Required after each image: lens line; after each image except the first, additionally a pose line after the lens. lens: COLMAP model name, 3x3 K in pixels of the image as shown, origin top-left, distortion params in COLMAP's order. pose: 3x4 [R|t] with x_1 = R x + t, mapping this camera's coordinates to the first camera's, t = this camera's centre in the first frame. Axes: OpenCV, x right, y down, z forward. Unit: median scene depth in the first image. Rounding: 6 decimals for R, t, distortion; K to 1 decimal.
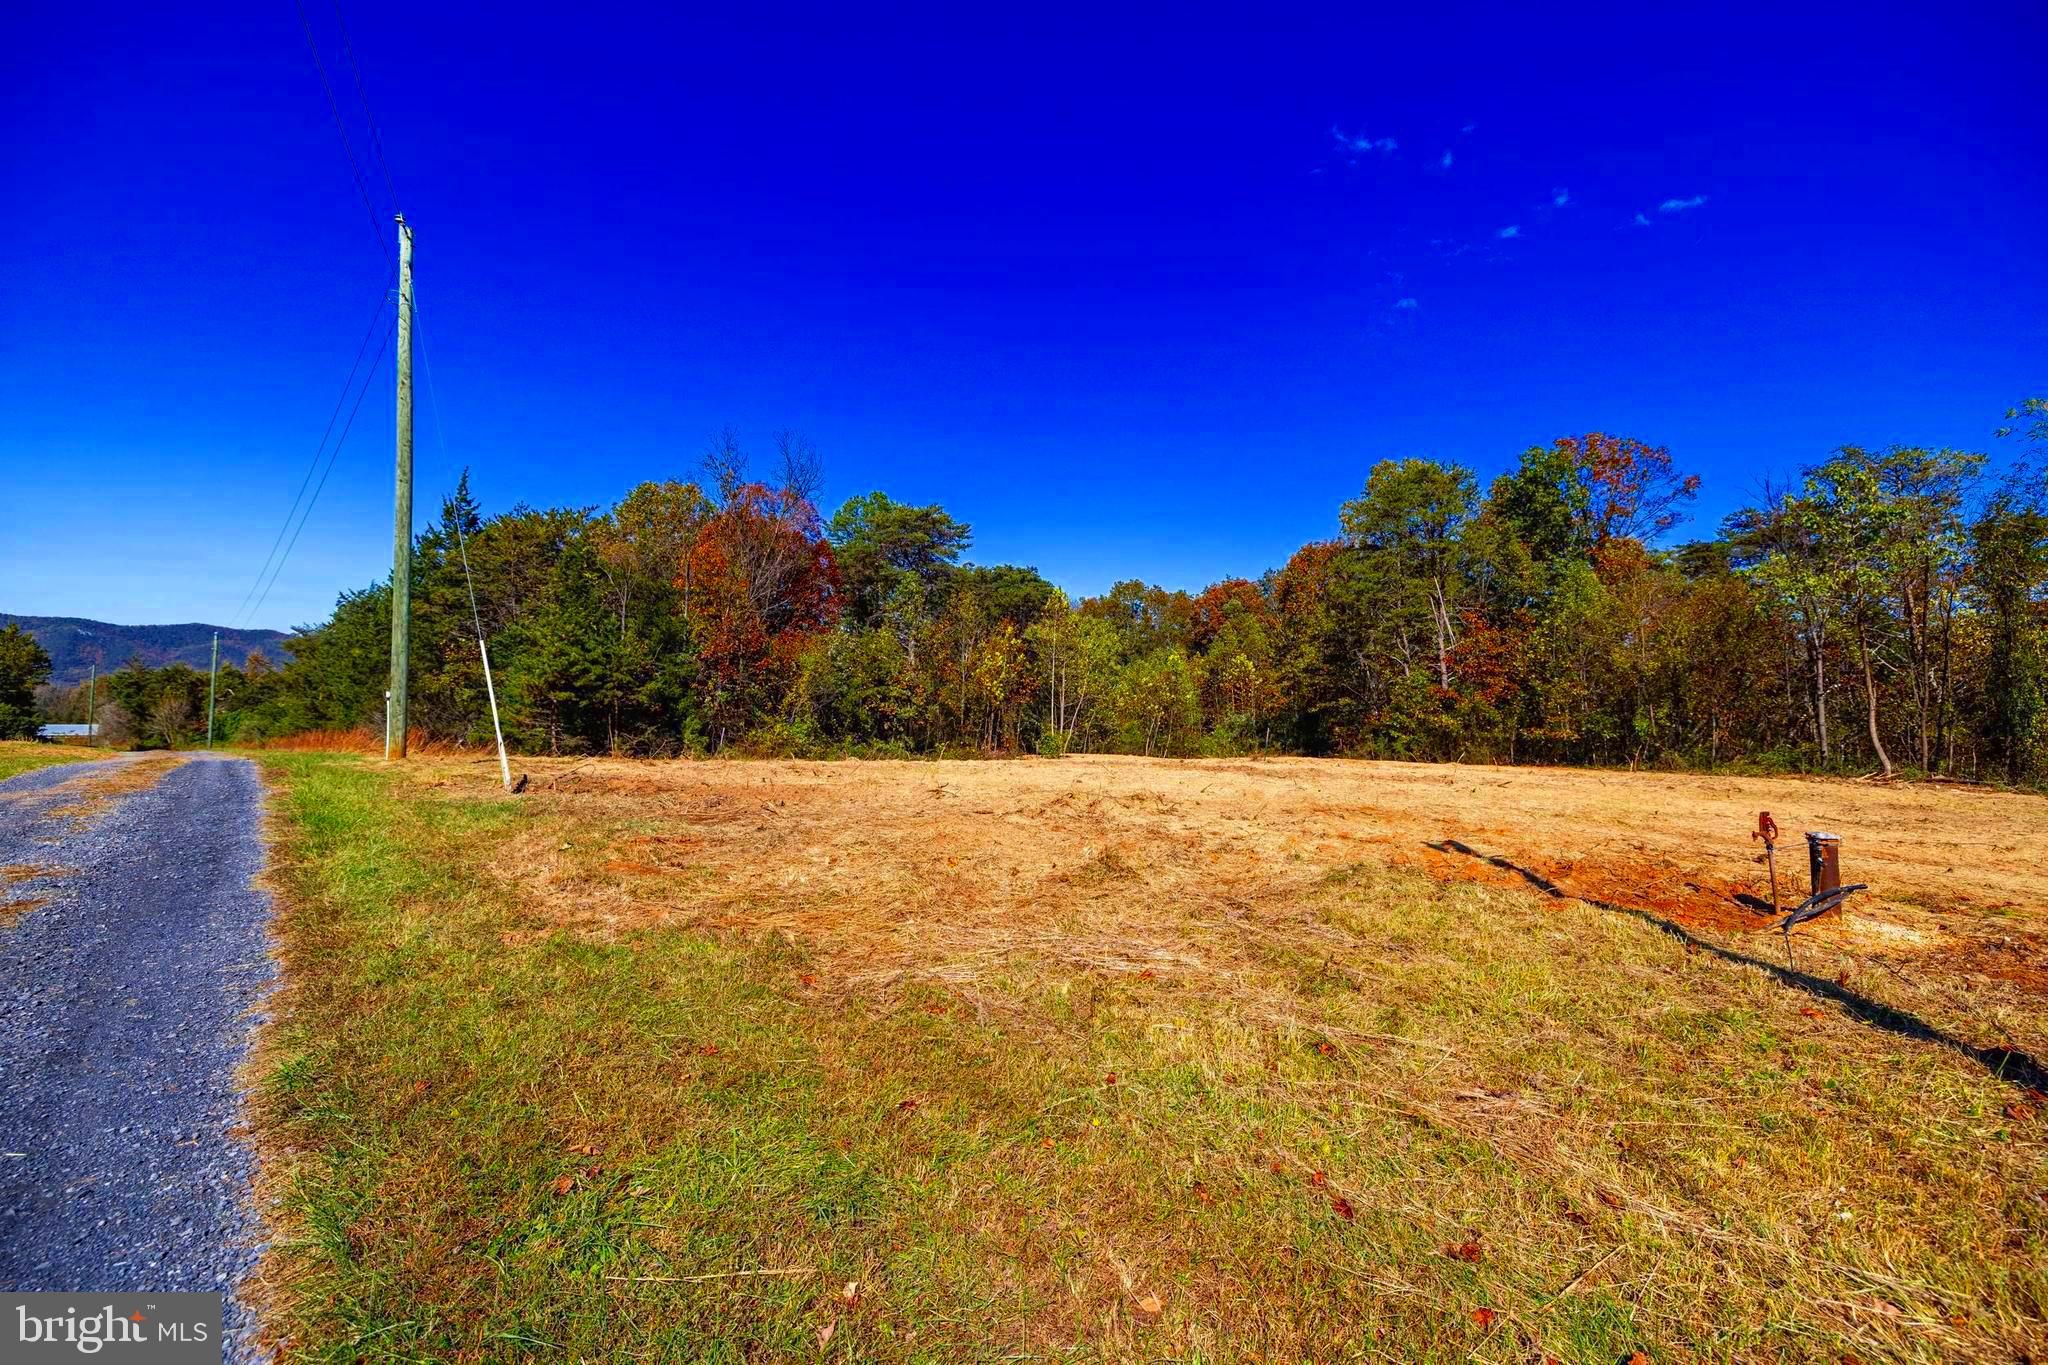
lens RADIAL K [[853.0, 0, 1025.4], [0, 853.0, 666.2], [0, 0, 1]] dist [-0.000530, 0.000045]
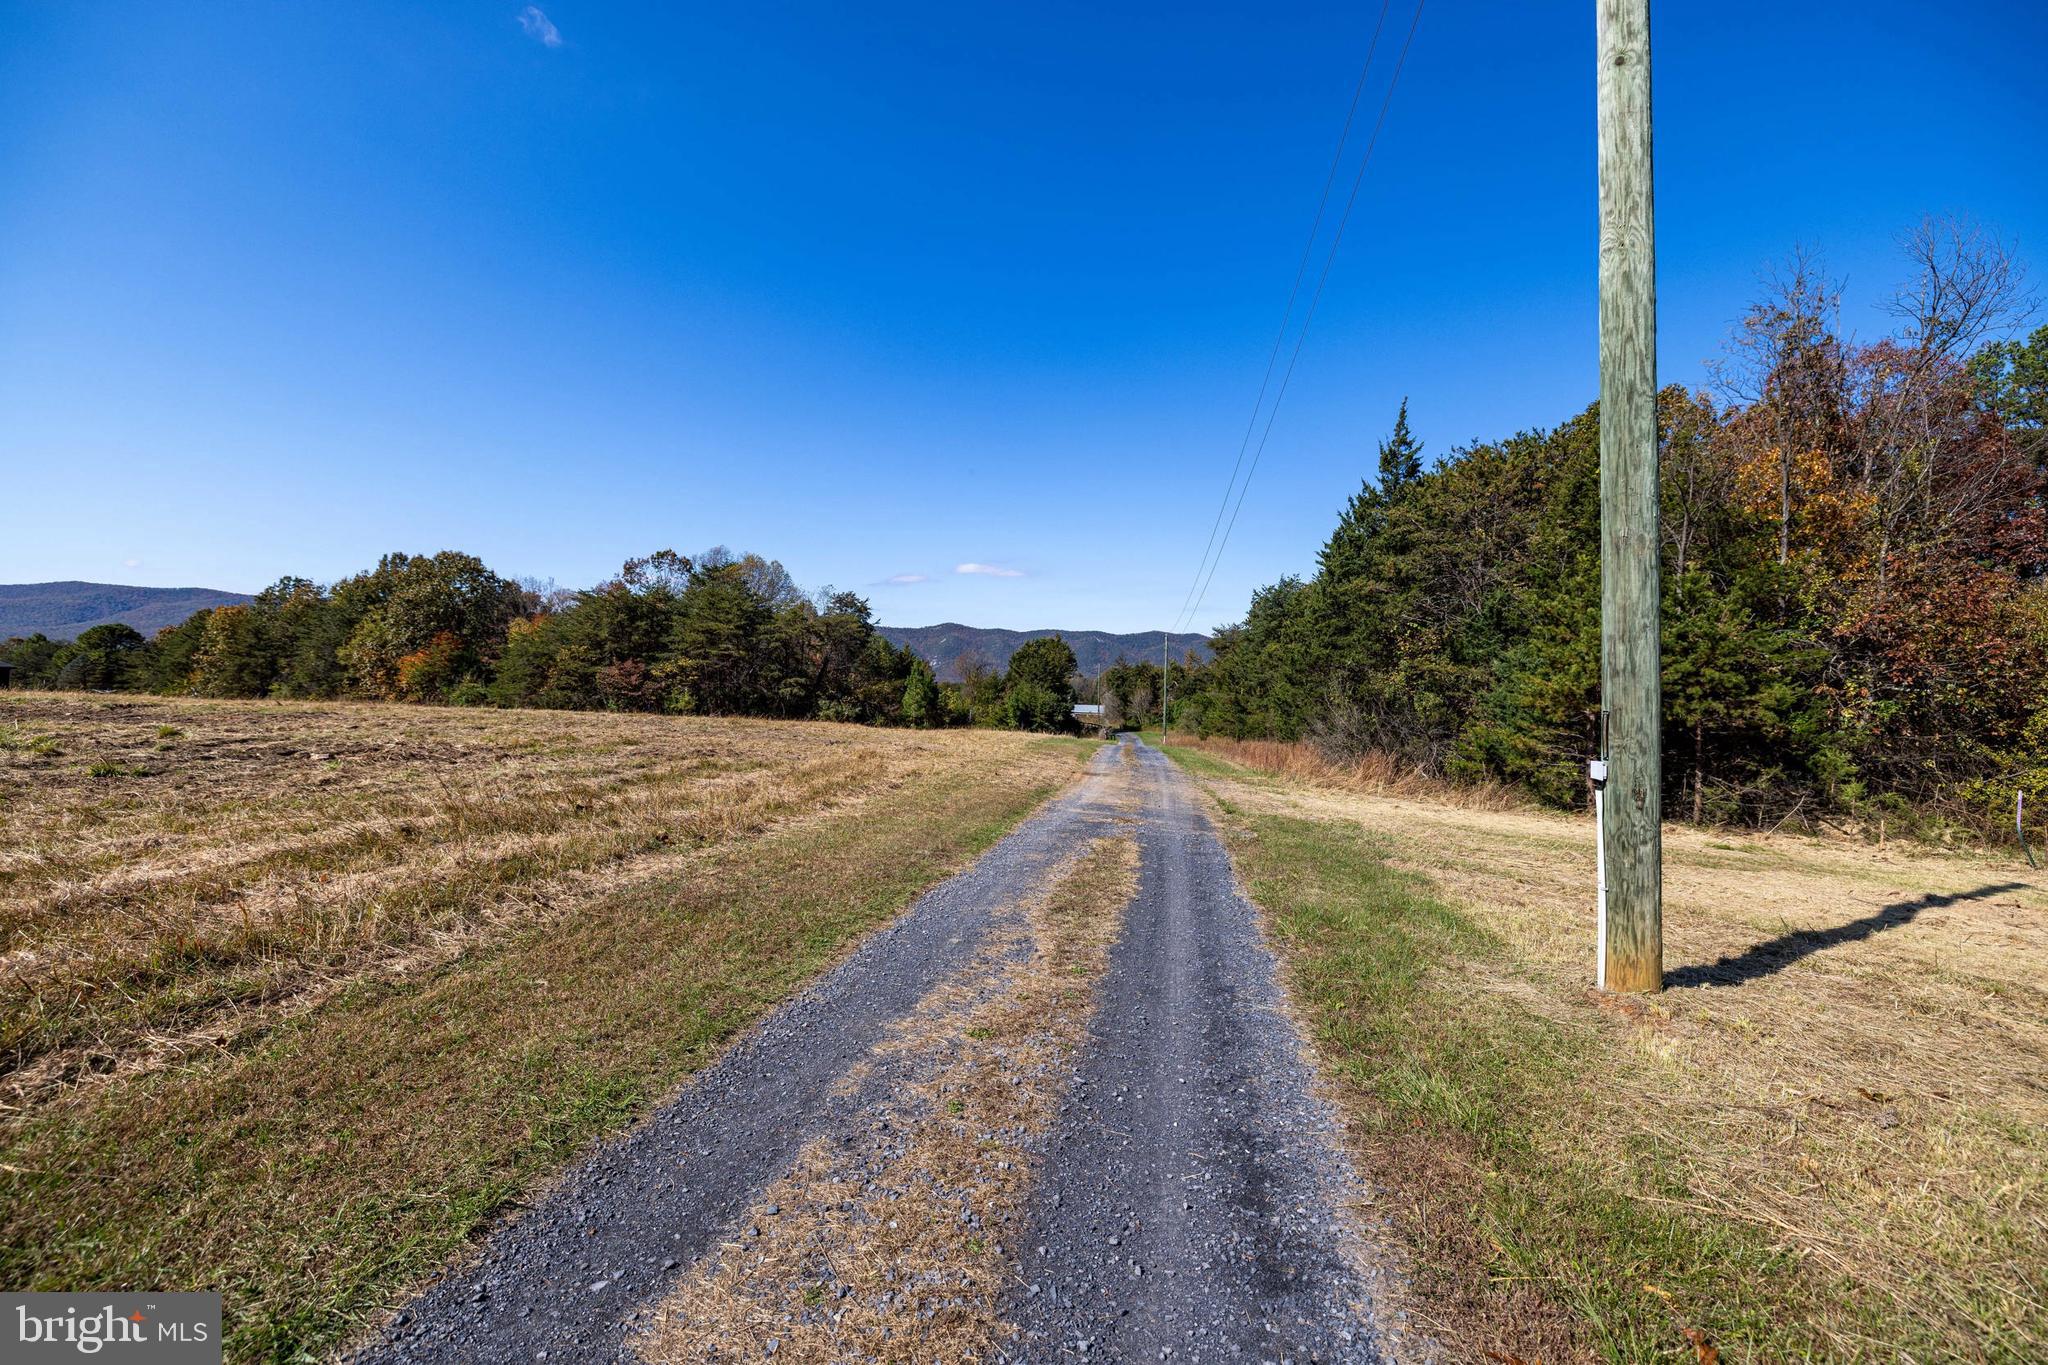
lens RADIAL K [[853.0, 0, 1025.0], [0, 853.0, 674.7], [0, 0, 1]] dist [-0.000530, 0.000045]
pose [[0.602869, -0.004304, -0.797829, -0.178971], [0.022255, 0.999687, 0.011423, -0.002605], [0.797530, -0.024642, 0.602776, 0.186787]]
